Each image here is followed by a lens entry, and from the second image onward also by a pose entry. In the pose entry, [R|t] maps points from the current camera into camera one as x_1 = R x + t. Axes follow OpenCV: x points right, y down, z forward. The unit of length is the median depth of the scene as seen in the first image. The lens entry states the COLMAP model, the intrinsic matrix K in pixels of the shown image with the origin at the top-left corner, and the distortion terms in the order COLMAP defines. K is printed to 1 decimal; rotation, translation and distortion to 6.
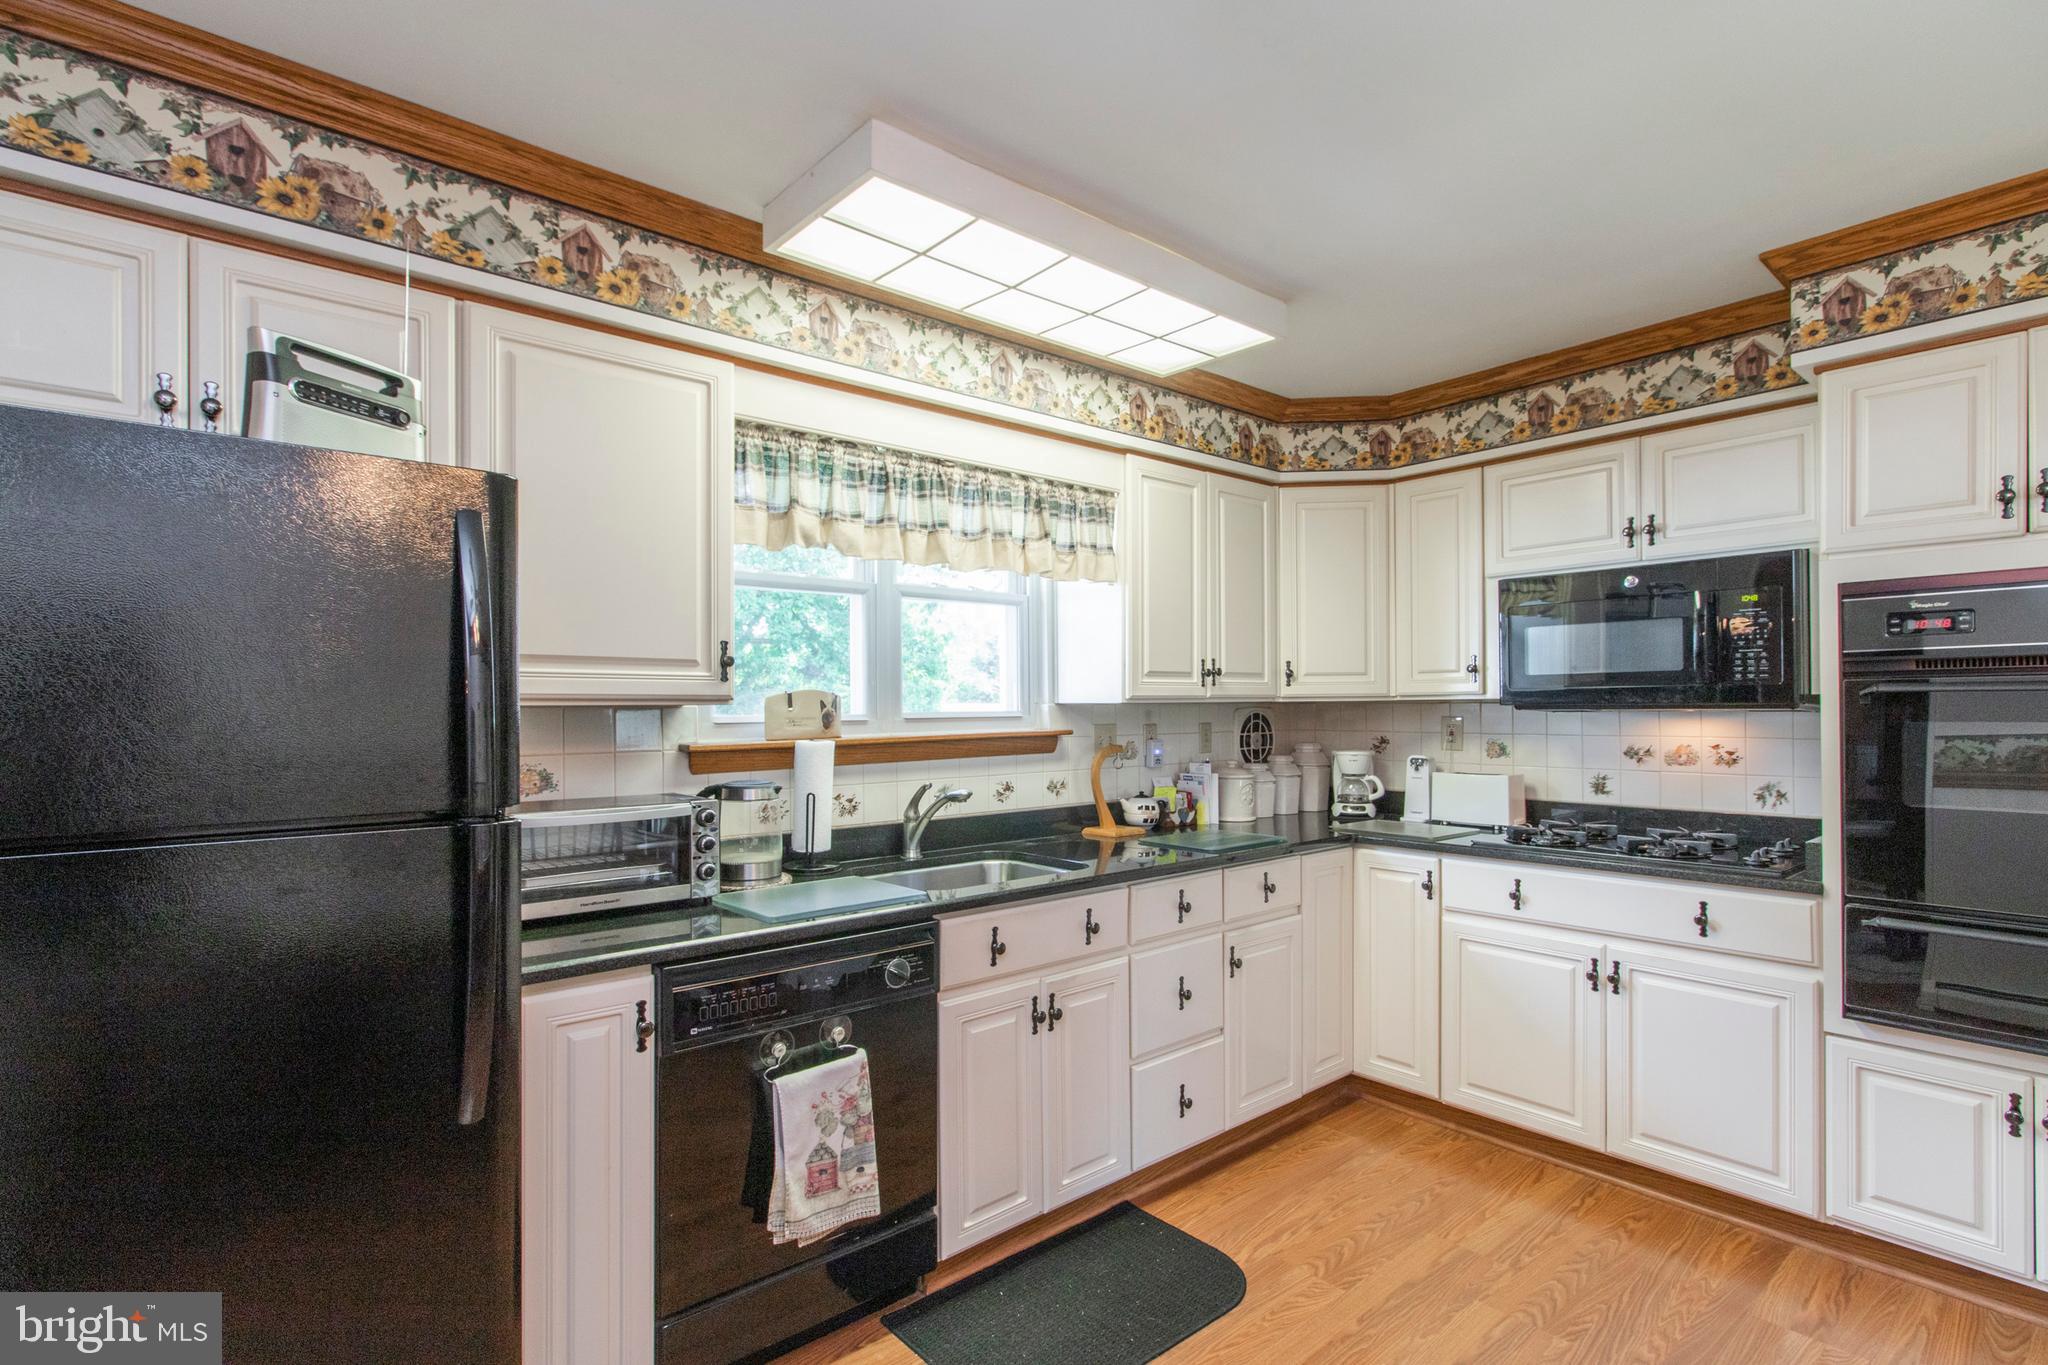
lens RADIAL K [[967.9, 0, 1017.9], [0, 967.9, 708.5], [0, 0, 1]] dist [0.000181, 0.000168]
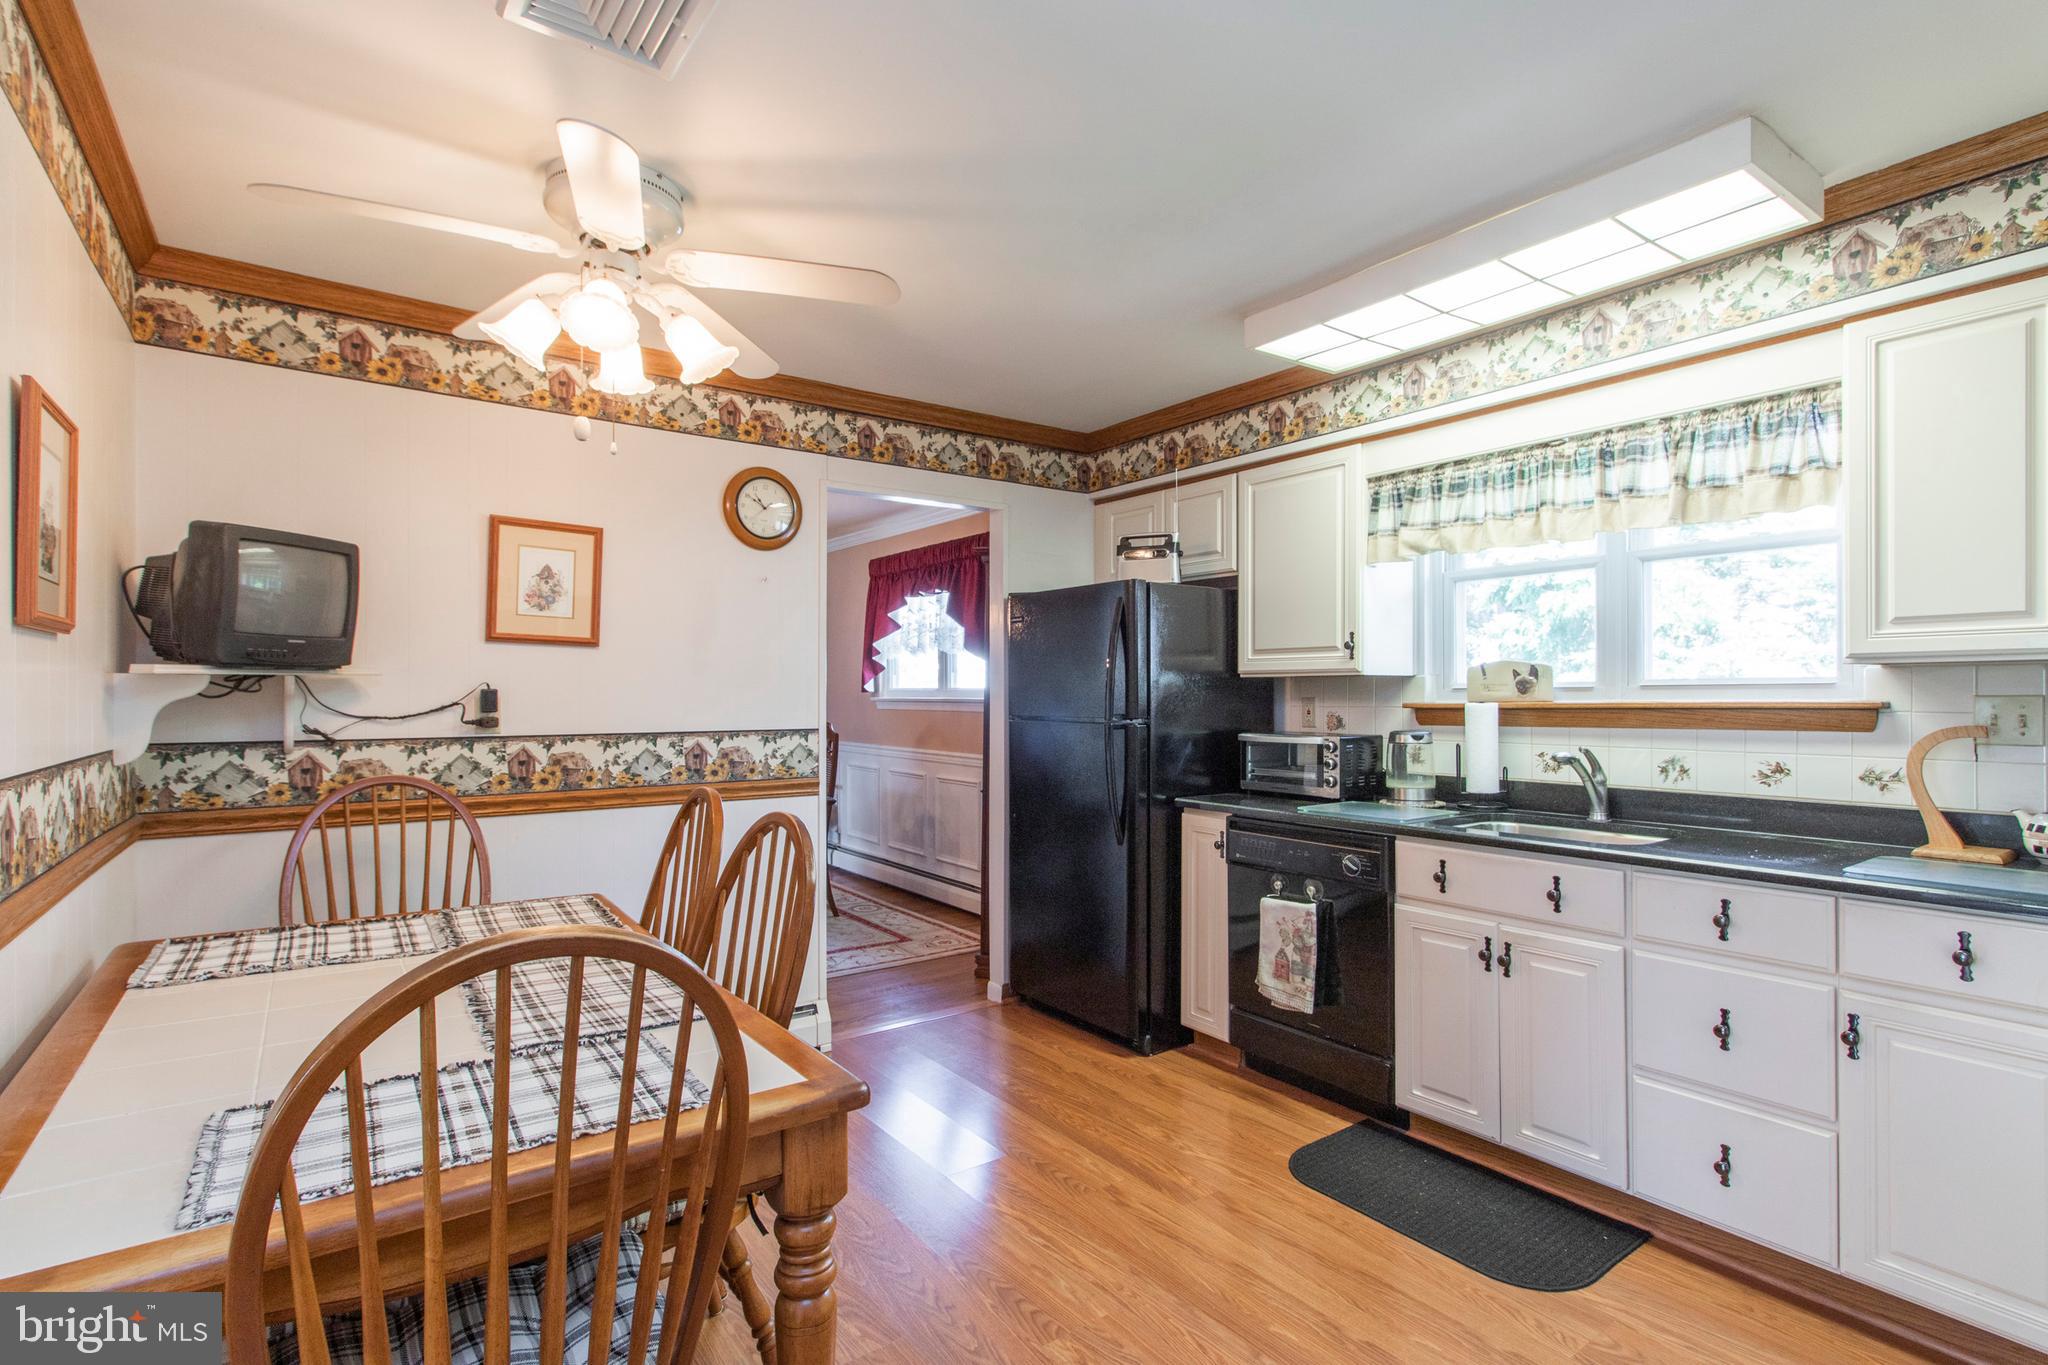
lens RADIAL K [[981.7, 0, 1020.0], [0, 981.7, 695.7], [0, 0, 1]] dist [0.001935, 0.000987]
pose [[-0.069720, 0.008648, -0.997529, 1.068395], [0.002310, 0.999961, 0.008508, 0.012272], [0.997564, -0.001711, -0.069738, 0.504992]]
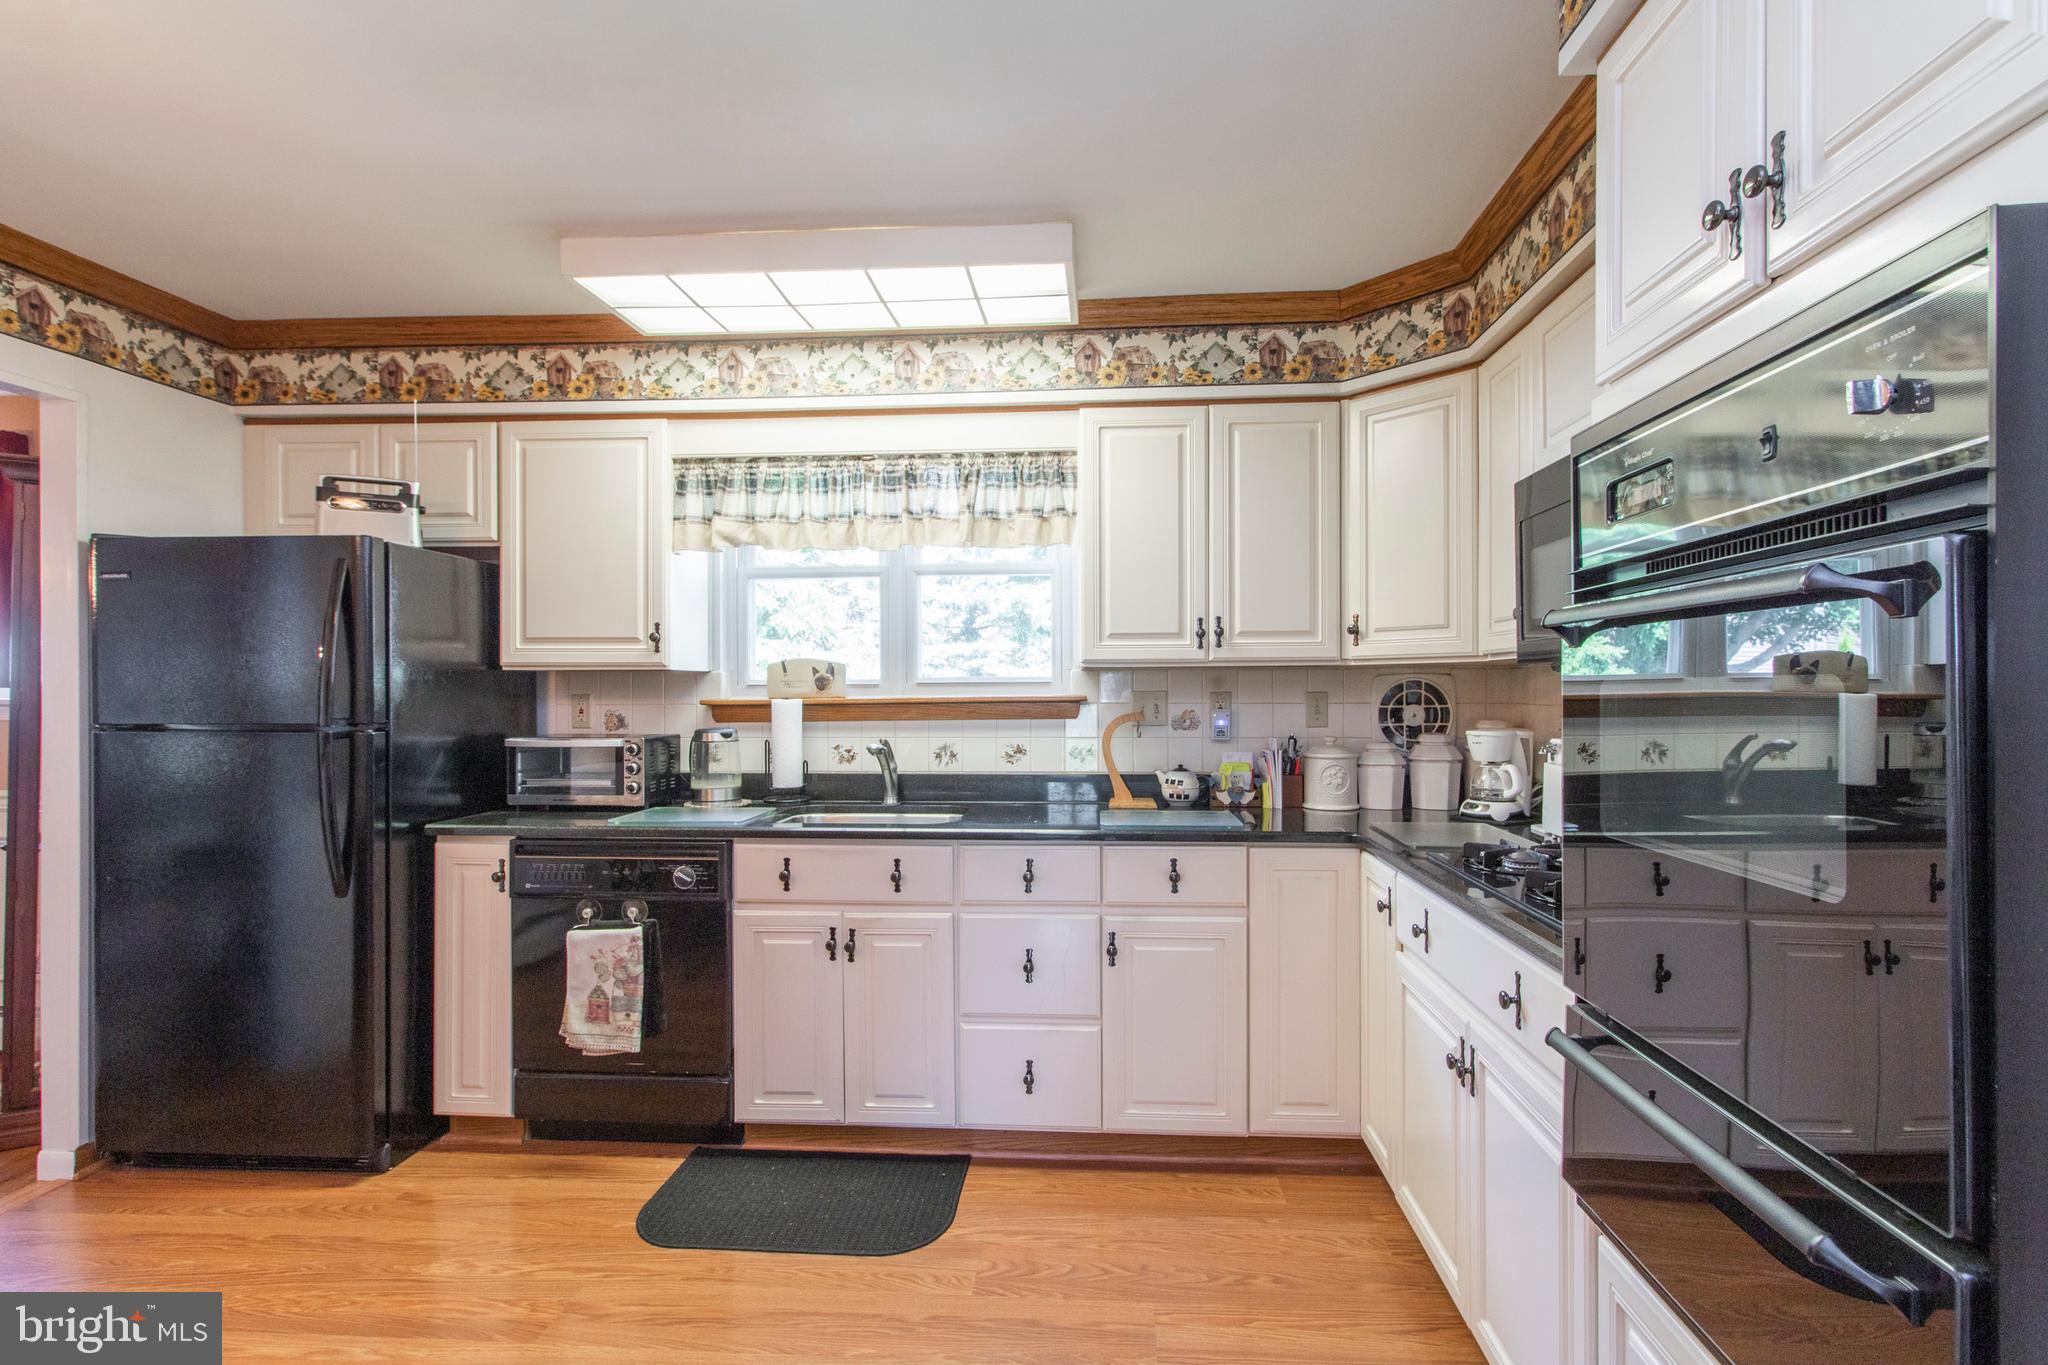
lens RADIAL K [[970.0, 0, 1051.8], [0, 970.0, 693.3], [0, 0, 1]] dist [0.002553, 0.001476]
pose [[0.722944, 0.008102, -0.690860, 0.900465], [-0.002804, 0.999957, 0.008792, 0.013827], [0.690901, -0.004418, 0.722935, 0.332329]]
